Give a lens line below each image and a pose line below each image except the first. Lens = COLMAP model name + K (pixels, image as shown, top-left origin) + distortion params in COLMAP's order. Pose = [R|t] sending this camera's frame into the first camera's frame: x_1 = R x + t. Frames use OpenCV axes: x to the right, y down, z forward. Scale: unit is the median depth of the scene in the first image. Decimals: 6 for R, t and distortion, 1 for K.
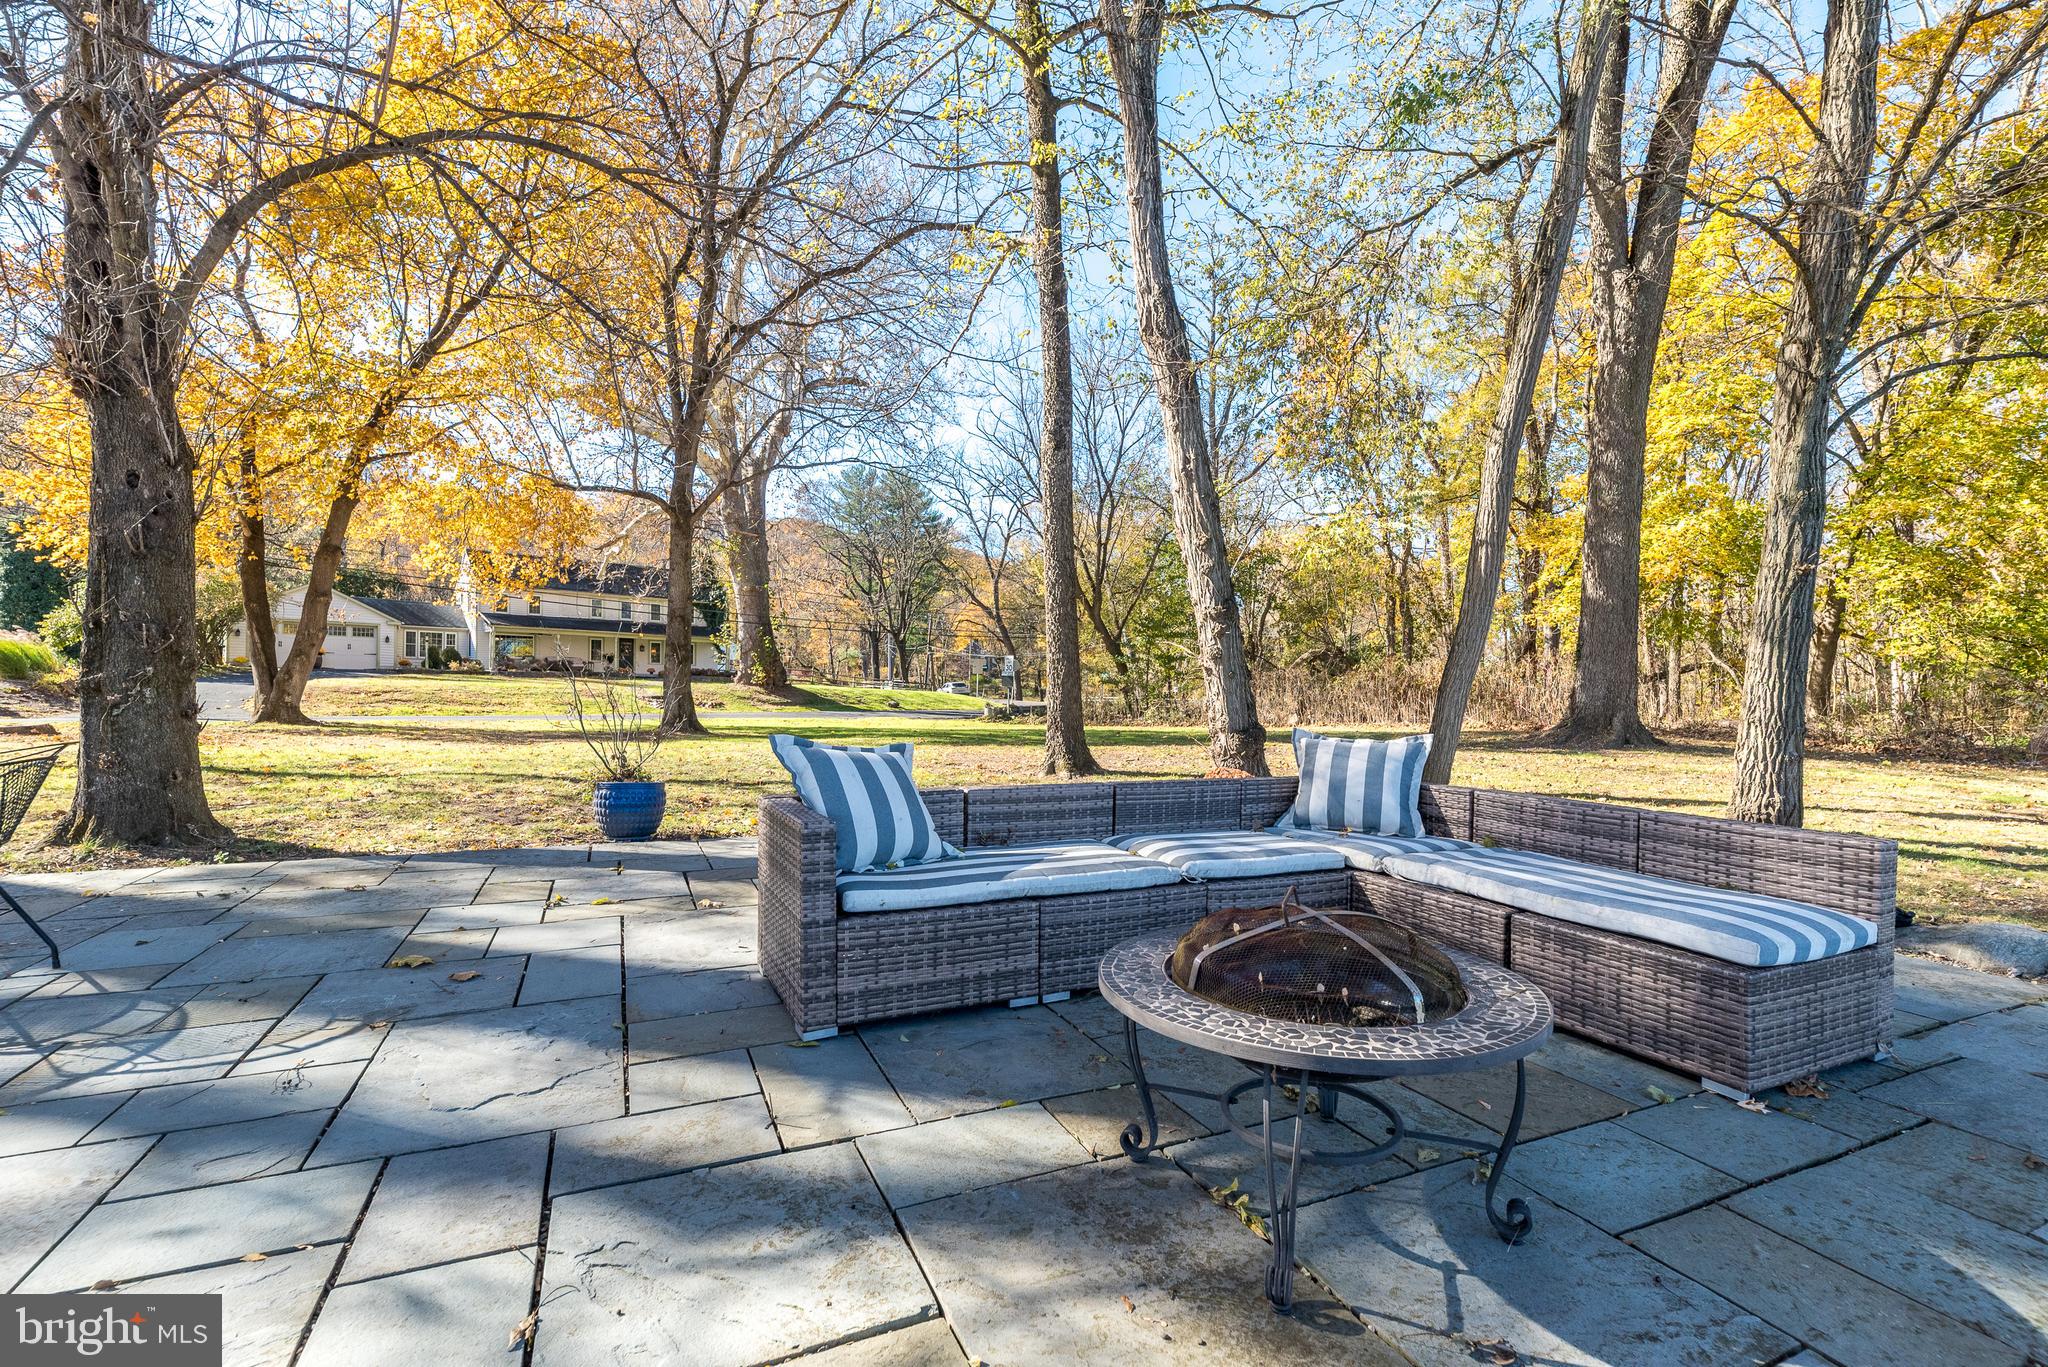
lens RADIAL K [[897.0, 0, 1034.6], [0, 897.0, 679.1], [0, 0, 1]] dist [0.000815, -0.000999]
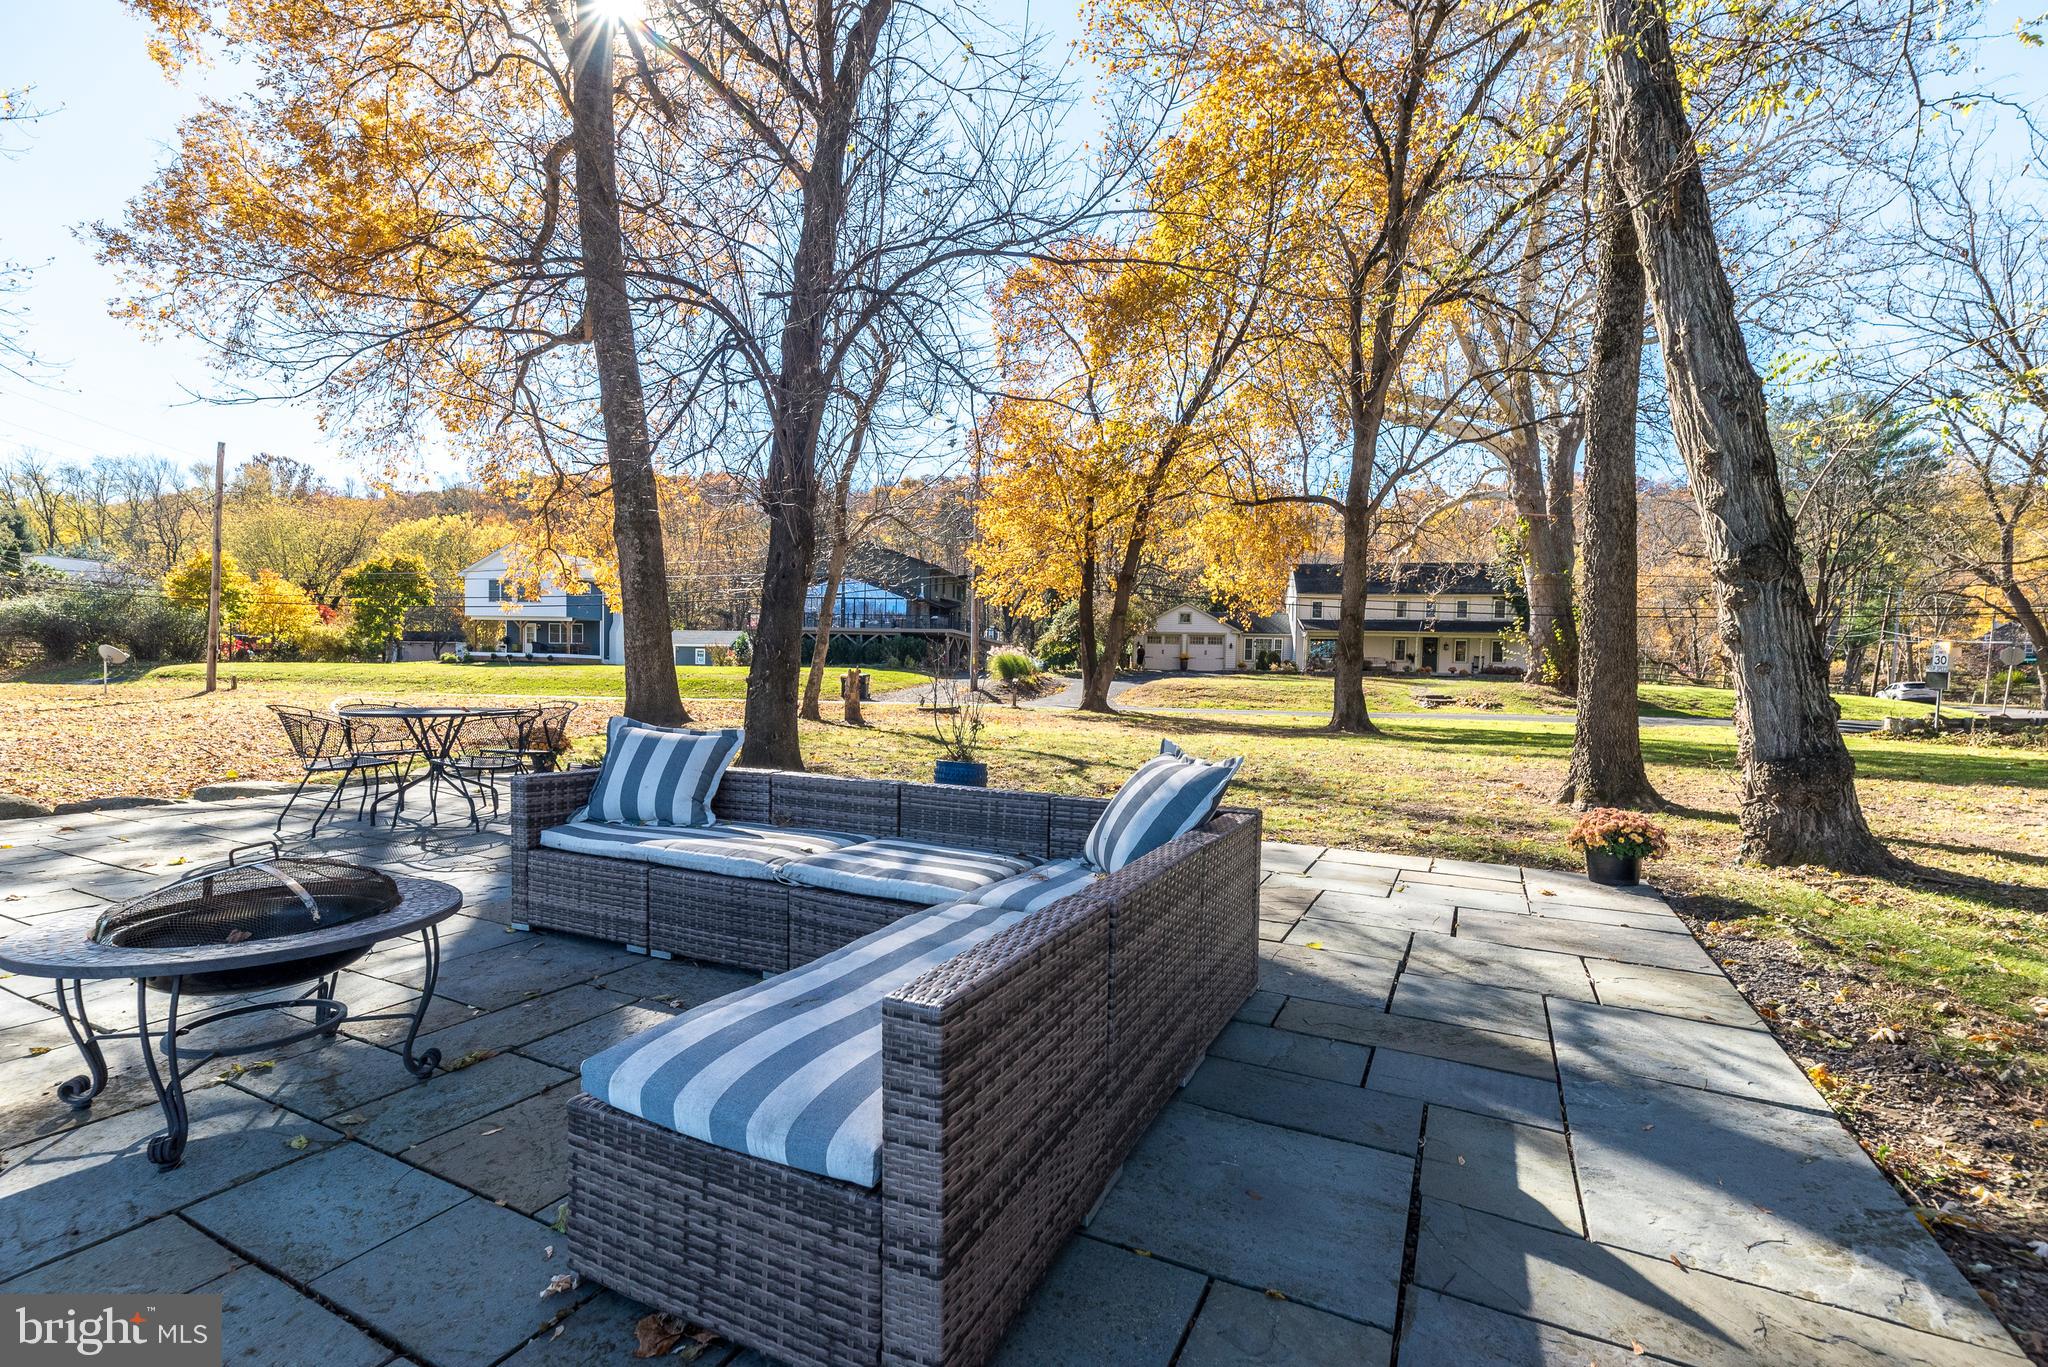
lens RADIAL K [[897.0, 0, 1019.0], [0, 897.0, 693.6], [0, 0, 1]] dist [0.000815, -0.000999]
pose [[0.620419, 0.011990, -0.784179, 0.176823], [0.001136, 0.999868, 0.016187, 0.001367], [0.784270, -0.010933, 0.620323, 0.098428]]
